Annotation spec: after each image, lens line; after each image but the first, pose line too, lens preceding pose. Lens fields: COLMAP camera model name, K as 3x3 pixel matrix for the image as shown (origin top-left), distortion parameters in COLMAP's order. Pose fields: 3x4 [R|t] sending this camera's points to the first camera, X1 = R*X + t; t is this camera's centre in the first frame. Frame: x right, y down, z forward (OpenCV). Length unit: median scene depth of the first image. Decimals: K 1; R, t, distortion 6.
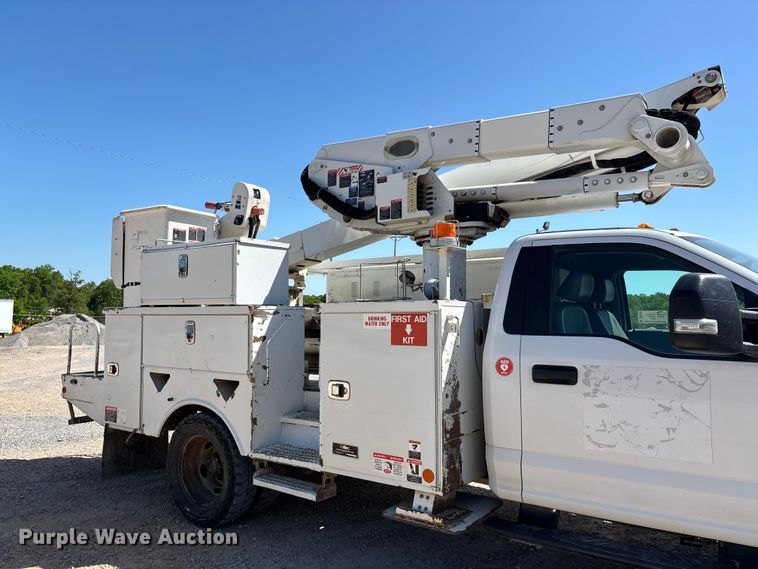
lens RADIAL K [[568.4, 0, 376.0], [0, 568.4, 289.6], [0, 0, 1]] dist [0.079070, -0.109000]
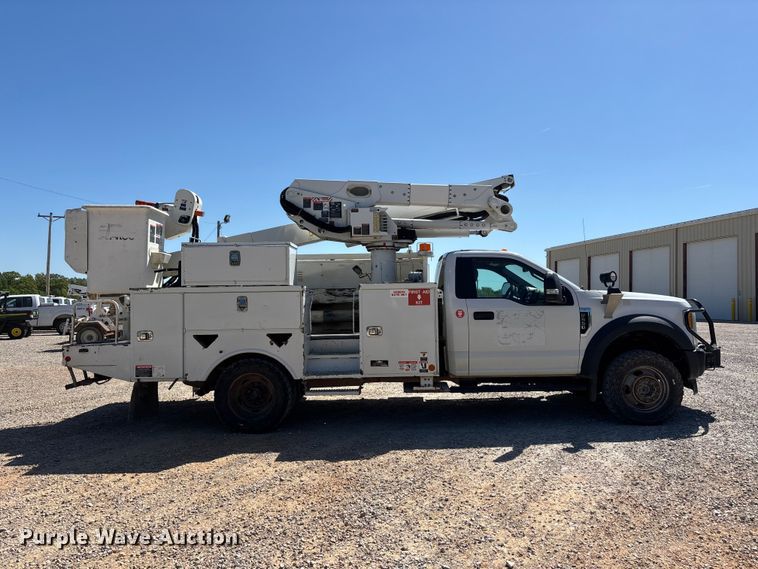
lens RADIAL K [[574.4, 0, 377.4], [0, 574.4, 282.8], [0, 0, 1]] dist [0.057887, -0.065585]
pose [[0.819448, 0.006997, 0.573110, -0.870424], [-0.011761, 0.999920, 0.004608, 0.009265], [-0.573032, -0.010516, 0.819465, -0.398980]]
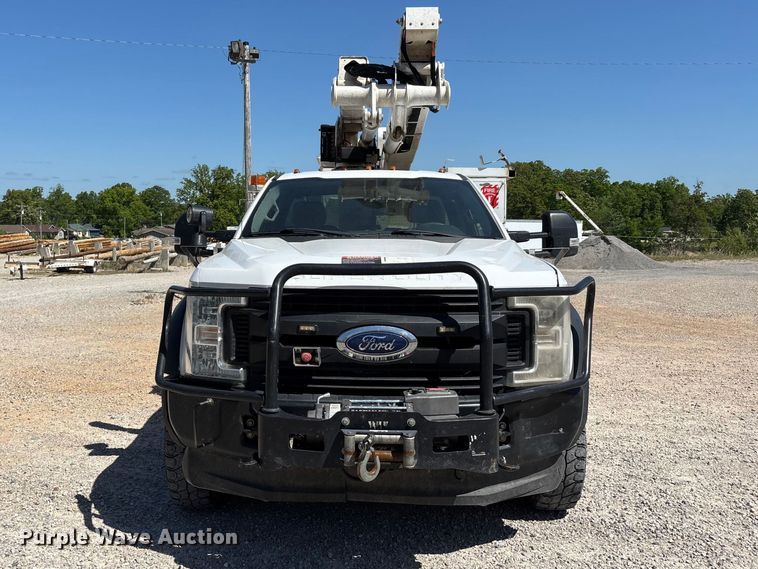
lens RADIAL K [[711.7, 0, 326.0], [0, 711.7, 277.1], [0, 0, 1]] dist [0.077176, -0.122743]
pose [[0.554980, 0.041538, -0.830826, 1.386523], [0.041343, 0.996141, 0.077419, 0.011353], [0.830836, -0.077315, 0.551121, 0.060674]]
